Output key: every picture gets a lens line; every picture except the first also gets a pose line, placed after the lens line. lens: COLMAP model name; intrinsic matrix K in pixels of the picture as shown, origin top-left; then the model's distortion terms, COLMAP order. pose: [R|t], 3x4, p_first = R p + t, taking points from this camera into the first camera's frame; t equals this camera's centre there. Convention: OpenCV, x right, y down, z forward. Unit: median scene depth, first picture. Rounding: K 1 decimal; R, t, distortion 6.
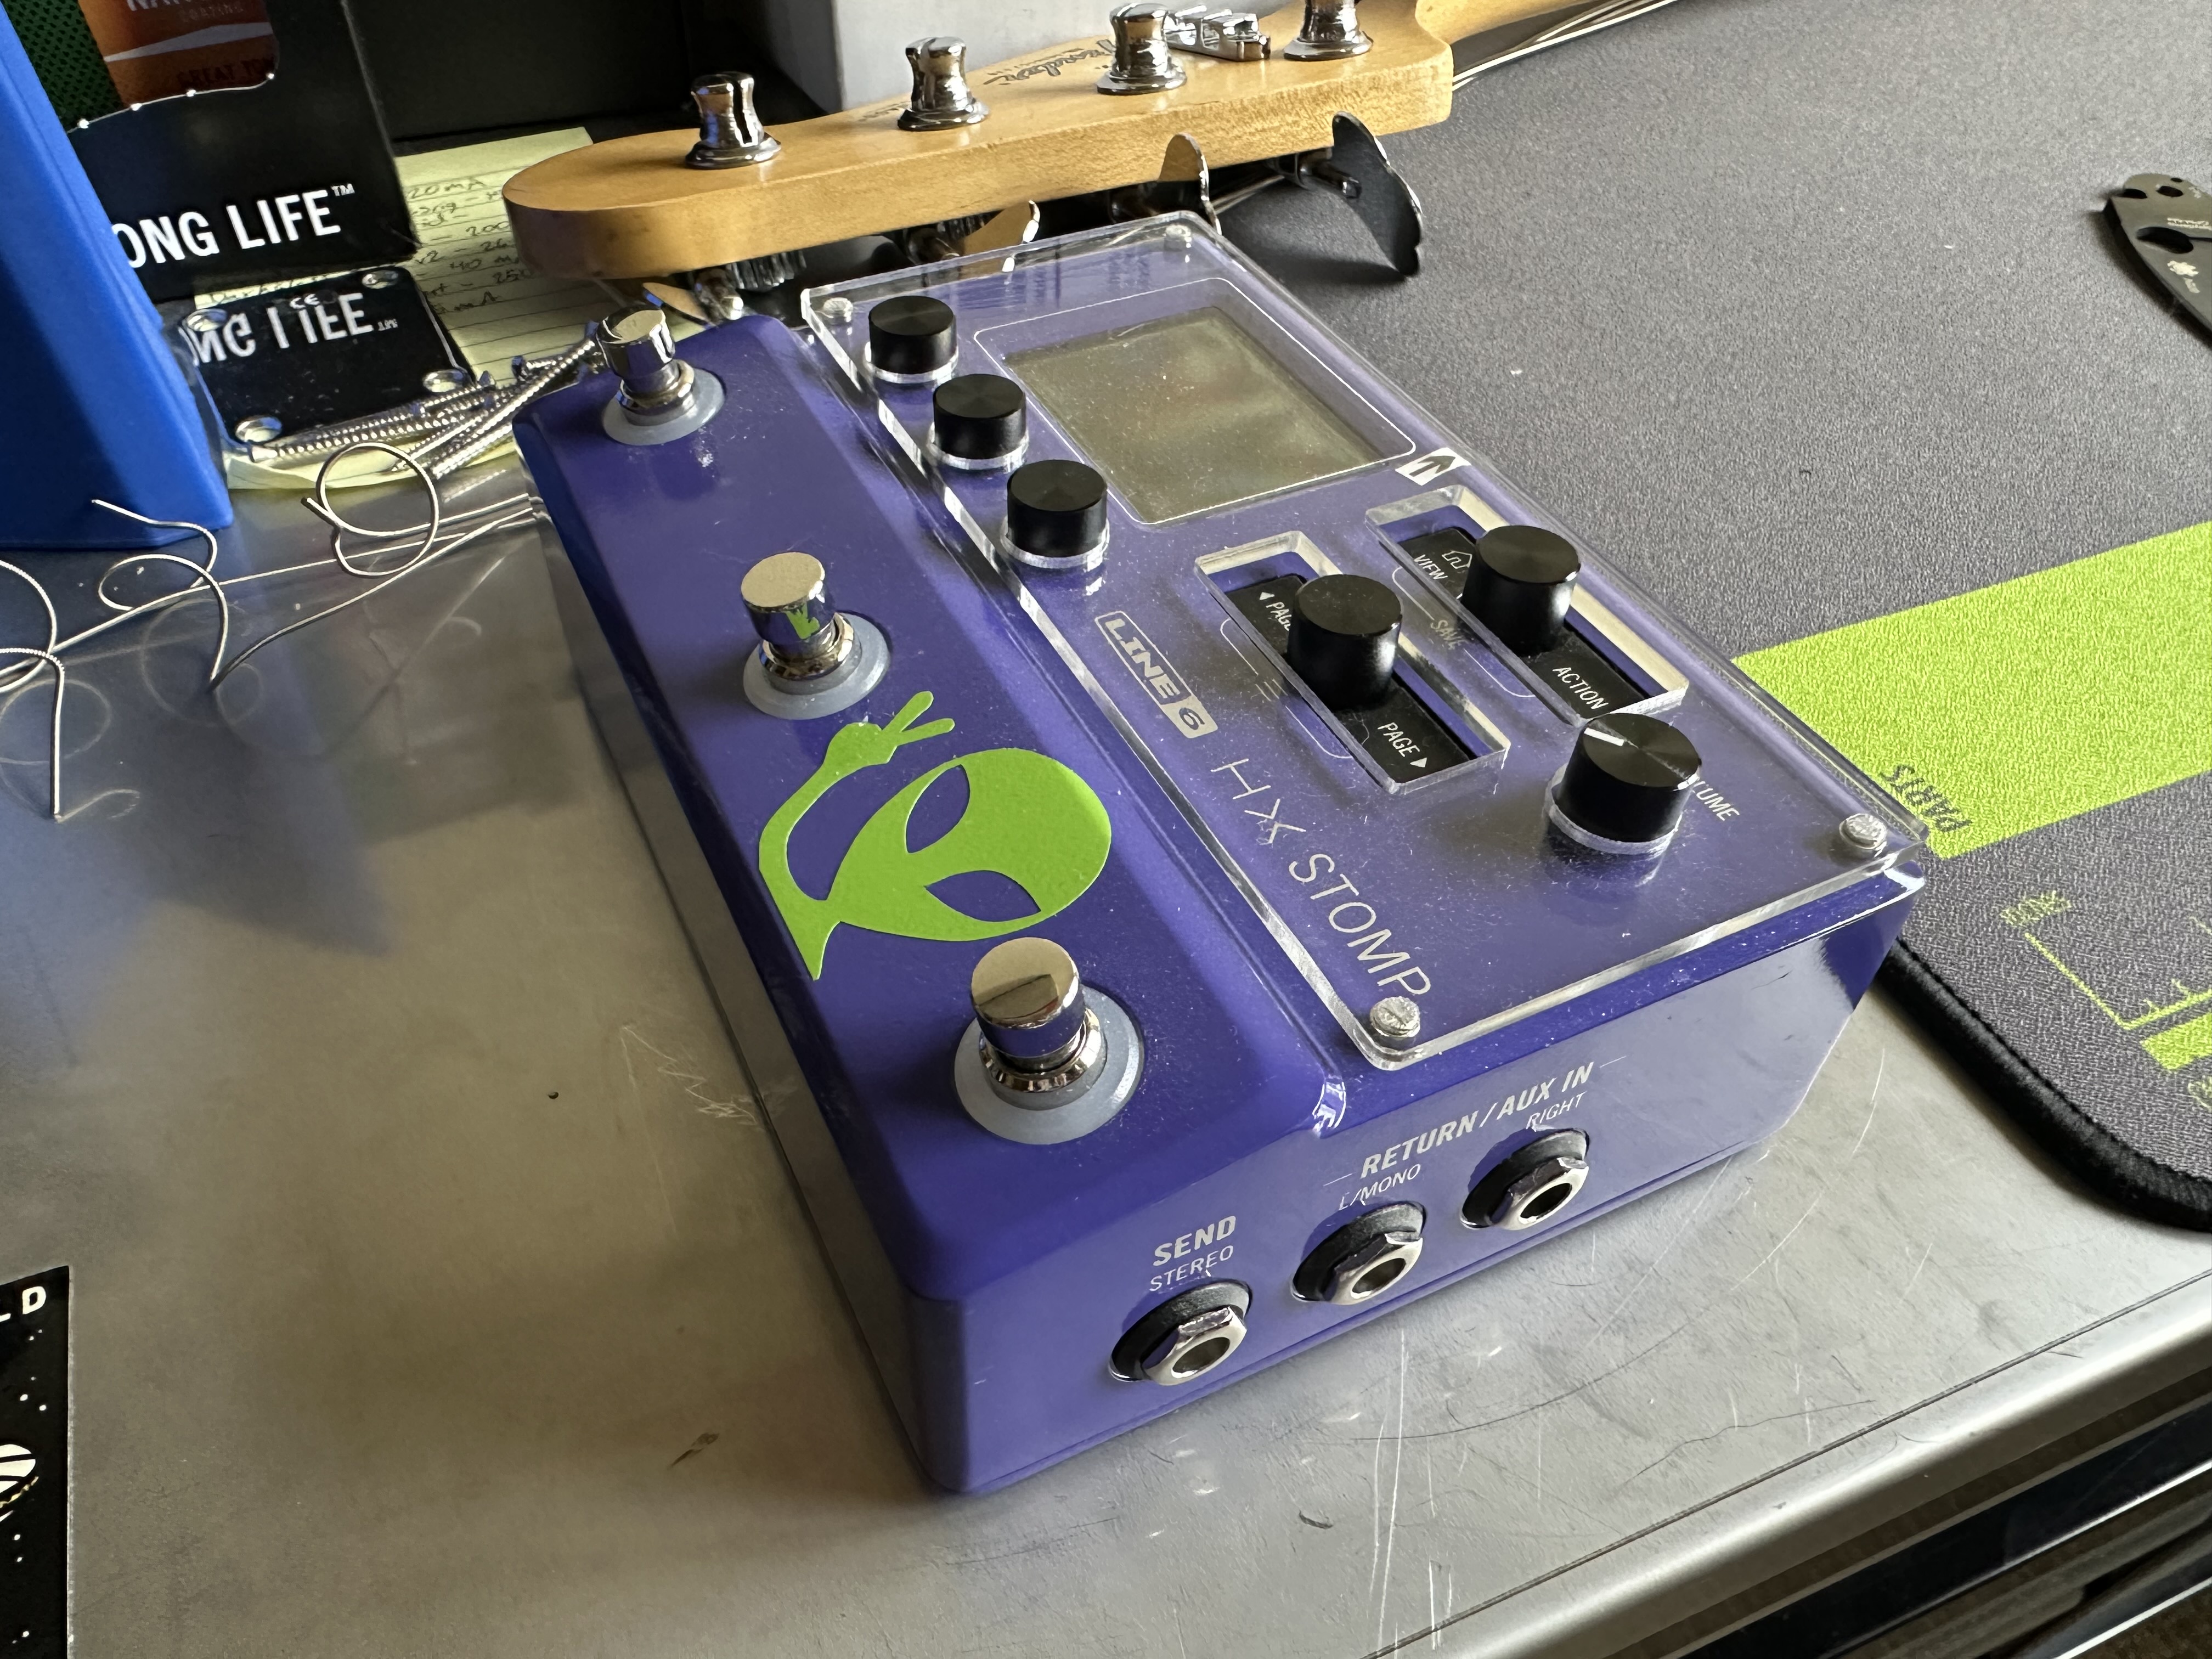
lens RADIAL K [[1569.3, 0, 1046.0], [0, 1569.3, 937.3], [0, 0, 1]] dist [-0.008250, 0.000667]
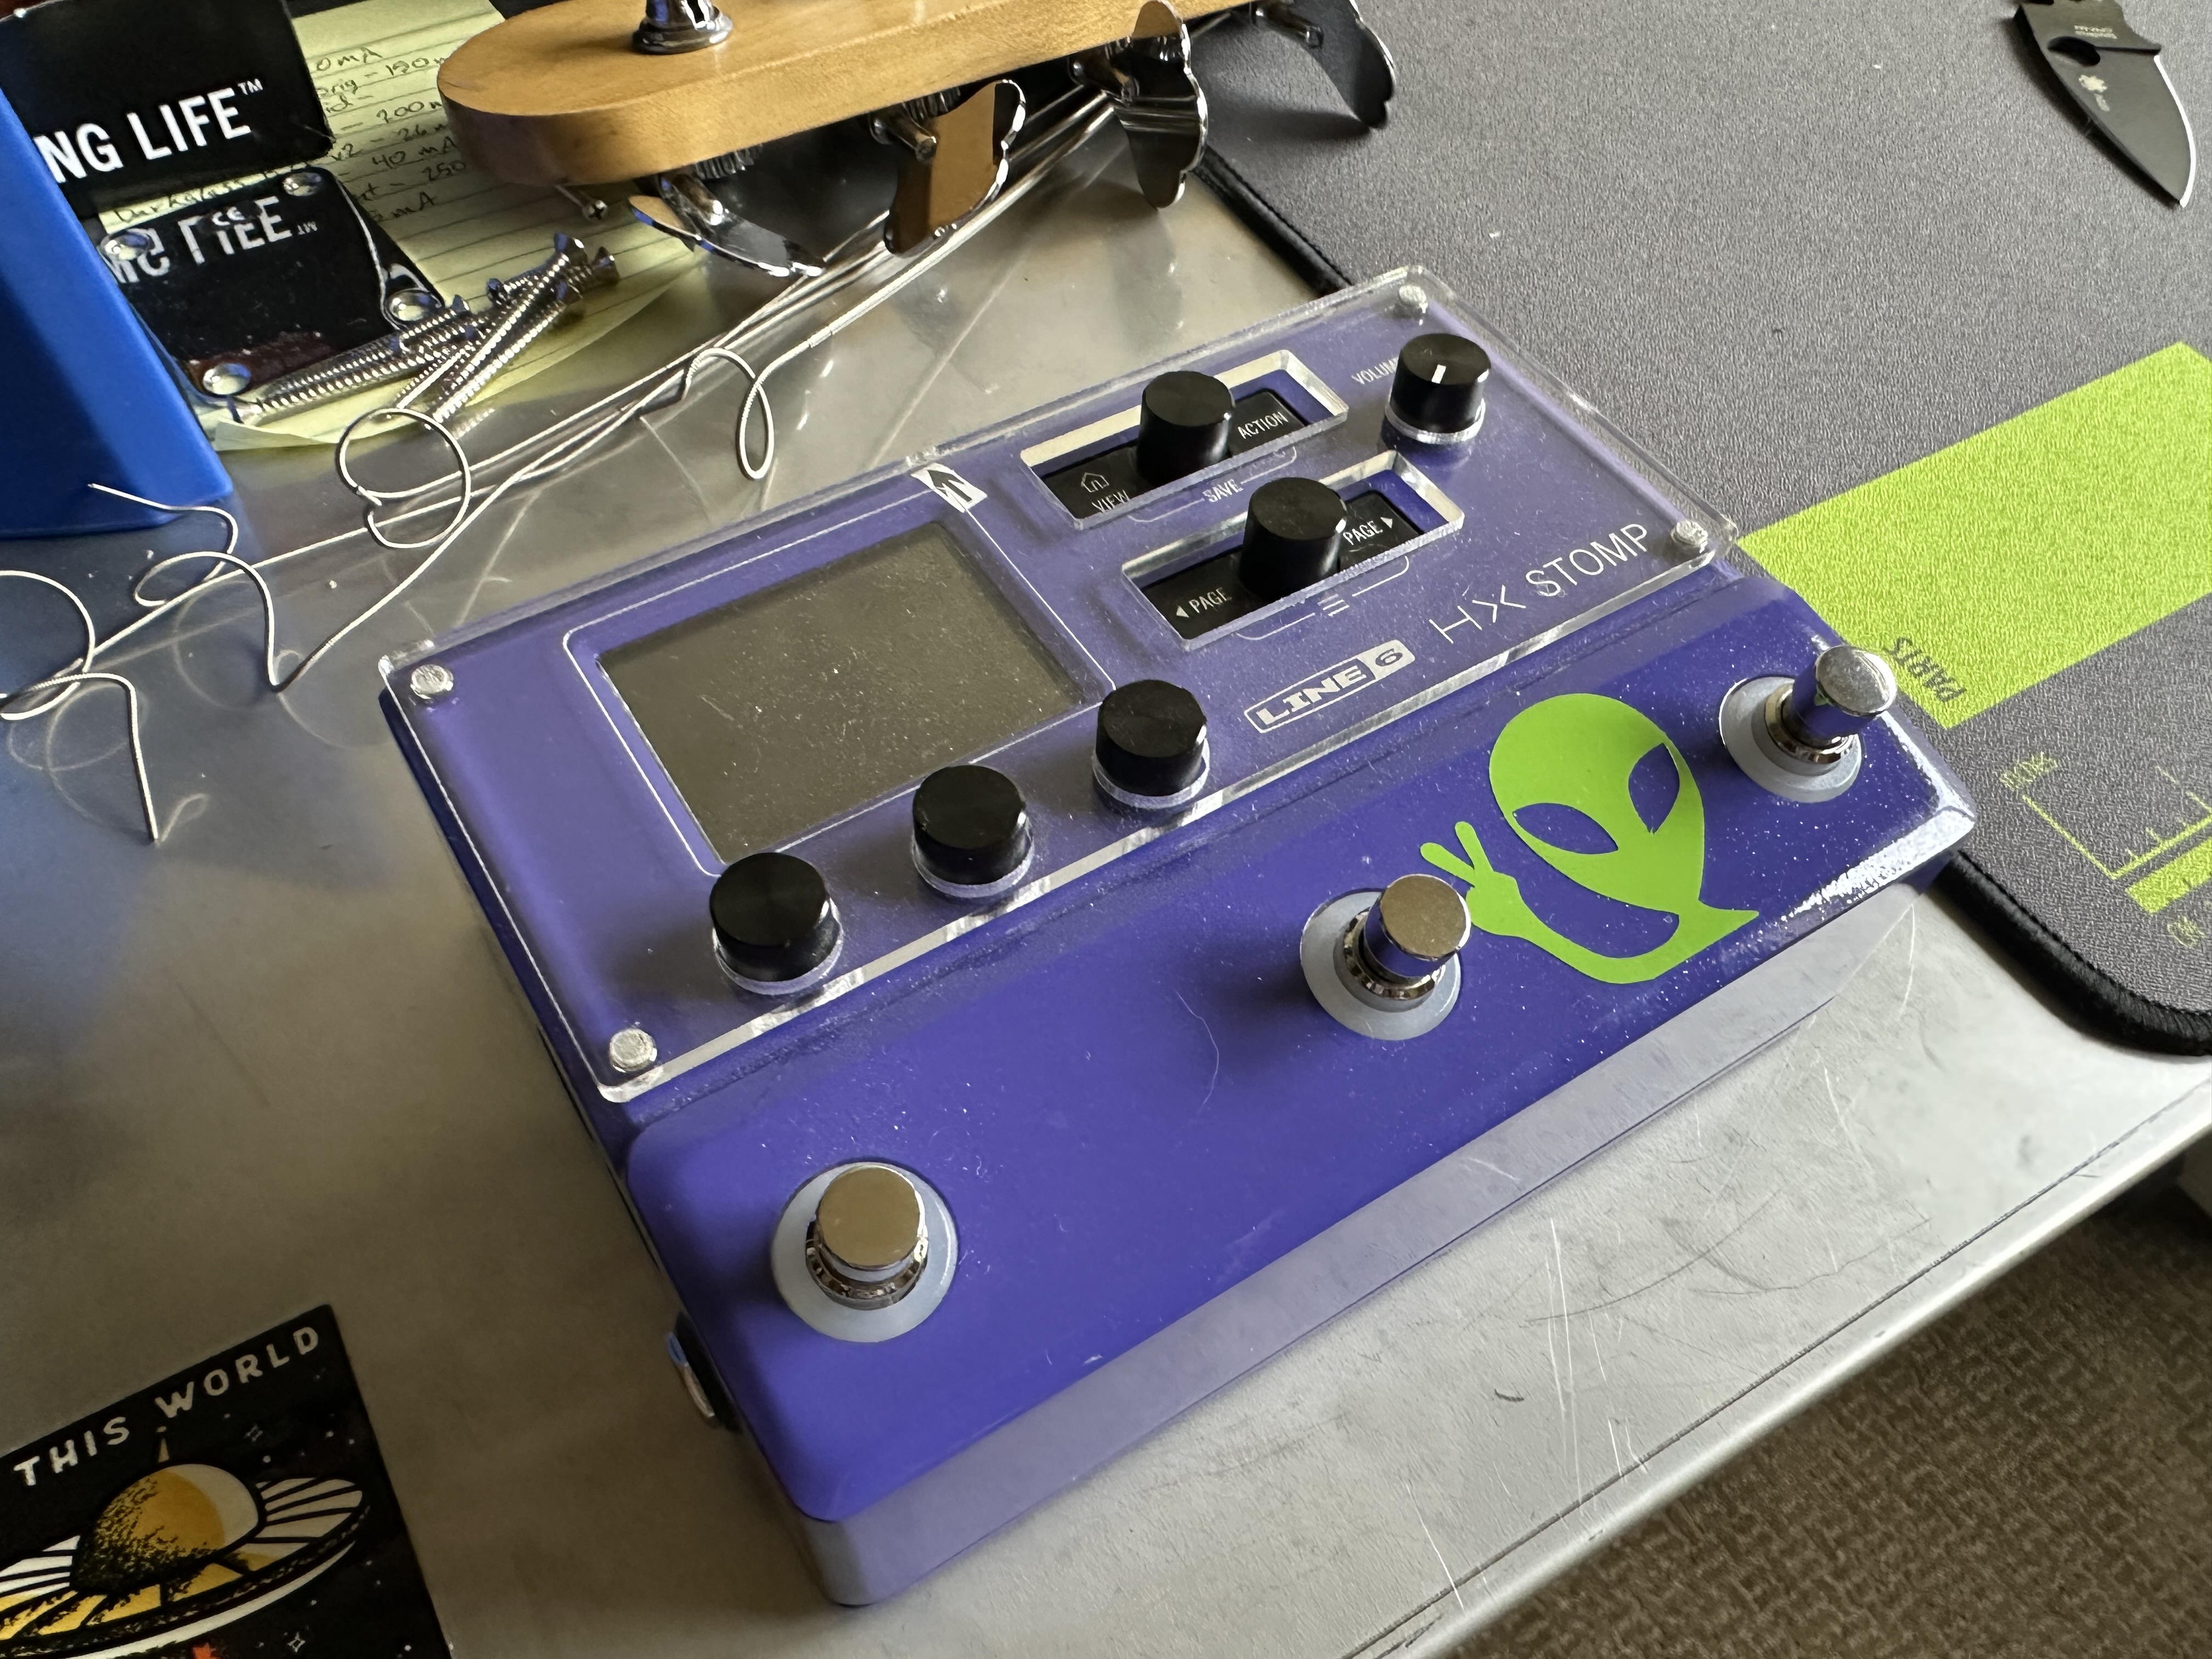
lens RADIAL K [[1565.5, 0, 1049.1], [0, 1565.5, 941.4], [0, 0, 1]] dist [-0.005353, -0.001441]
pose [[0.990439, -0.098892, 0.096179, -0.130101], [0.083329, 0.984523, 0.154178, -0.089956], [-0.109937, -0.144690, 0.983351, -0.033079]]
